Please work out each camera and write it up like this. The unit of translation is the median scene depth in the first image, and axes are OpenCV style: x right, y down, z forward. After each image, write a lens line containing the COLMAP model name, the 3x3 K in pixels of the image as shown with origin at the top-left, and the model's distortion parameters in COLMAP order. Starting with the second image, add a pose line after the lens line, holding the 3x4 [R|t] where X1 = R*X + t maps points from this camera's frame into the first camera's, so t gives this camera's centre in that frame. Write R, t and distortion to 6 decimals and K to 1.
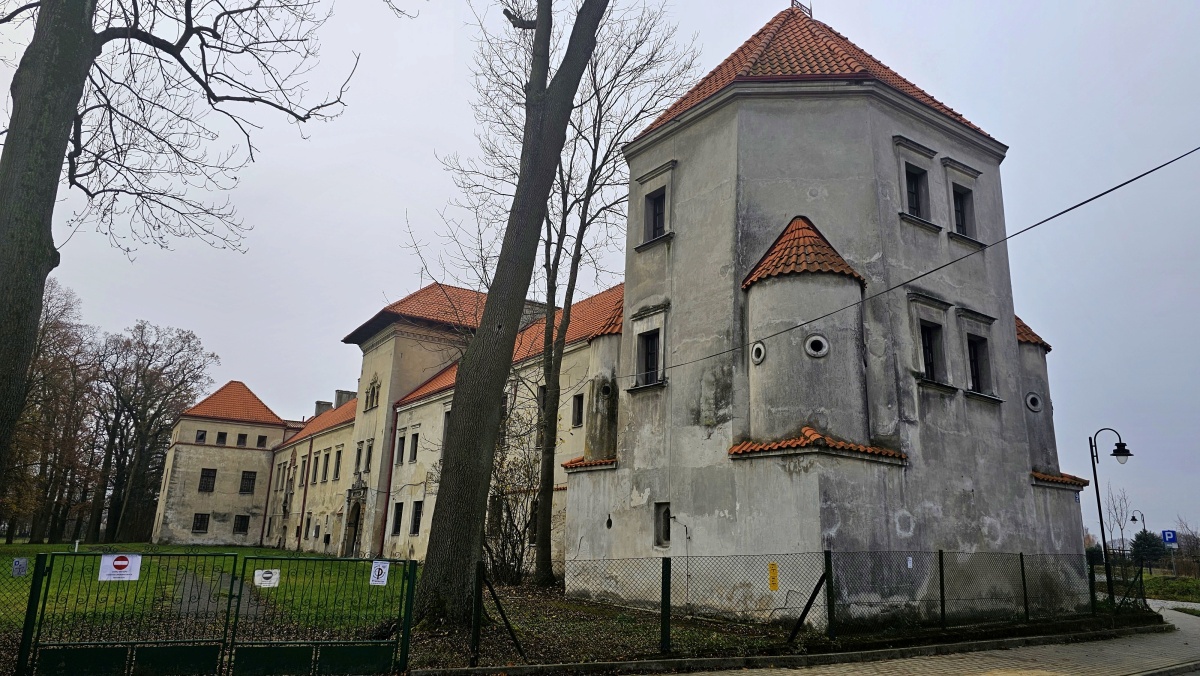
lens RADIAL K [[797.3, 0, 591.2], [0, 797.3, 335.6], [0, 0, 1]] dist [0.077767, -0.073796]
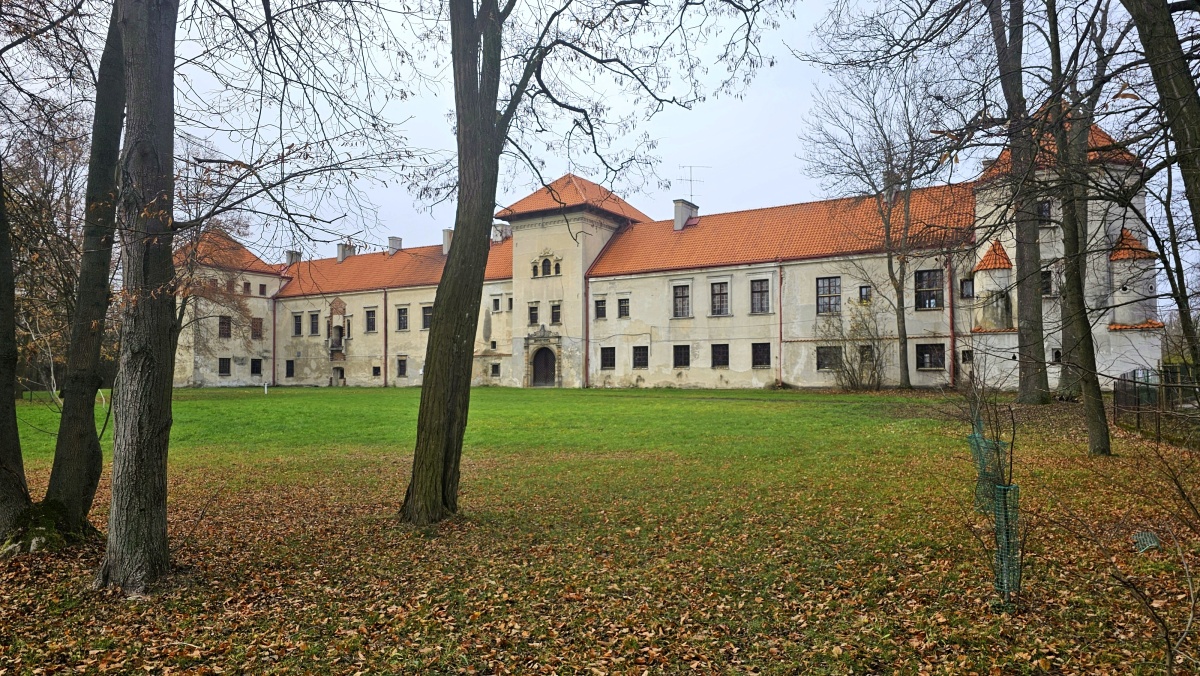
lens RADIAL K [[797.3, 0, 591.2], [0, 797.3, 335.6], [0, 0, 1]] dist [0.077767, -0.073796]
pose [[0.904016, -0.017820, 0.427127, -2.000197], [-0.071113, 0.978942, 0.191354, -0.172480], [-0.421542, -0.203361, 0.883712, -0.482358]]
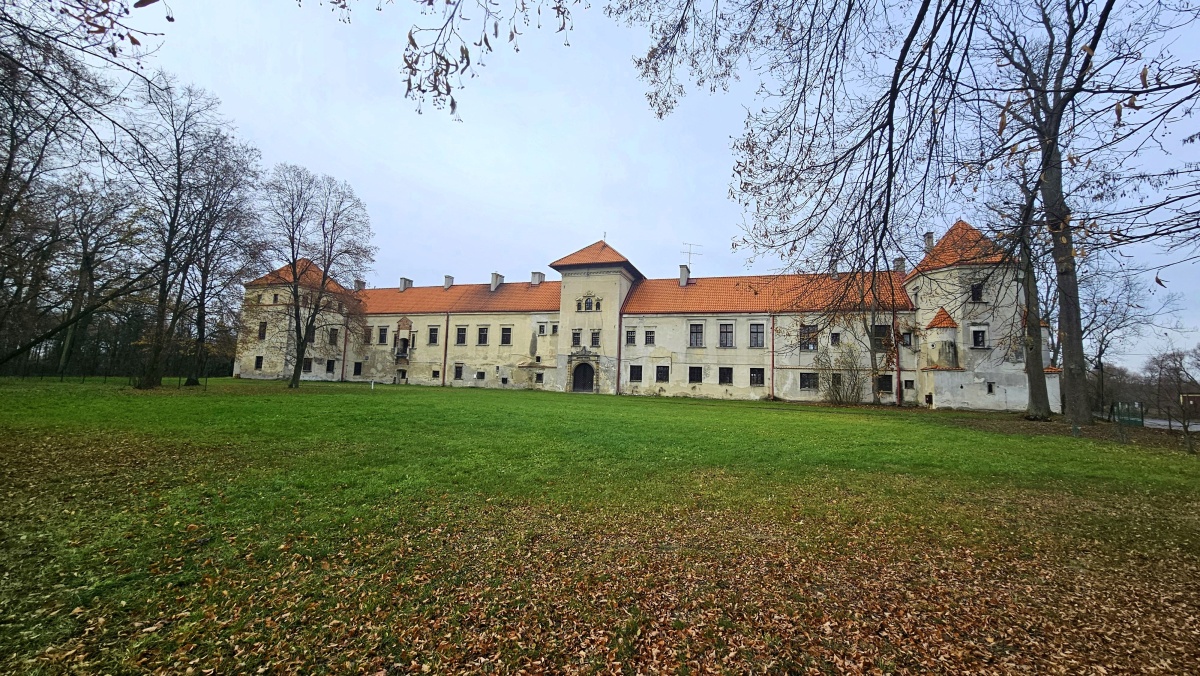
lens RADIAL K [[495.6, 0, 594.0], [0, 495.6, 330.0], [0, 0, 1]] dist [-0.000915, 0.000225]
pose [[0.793784, 0.061070, 0.605126, -2.429406], [-0.161313, 0.980452, 0.112657, 0.017798], [-0.586418, -0.187040, 0.788118, 0.321447]]
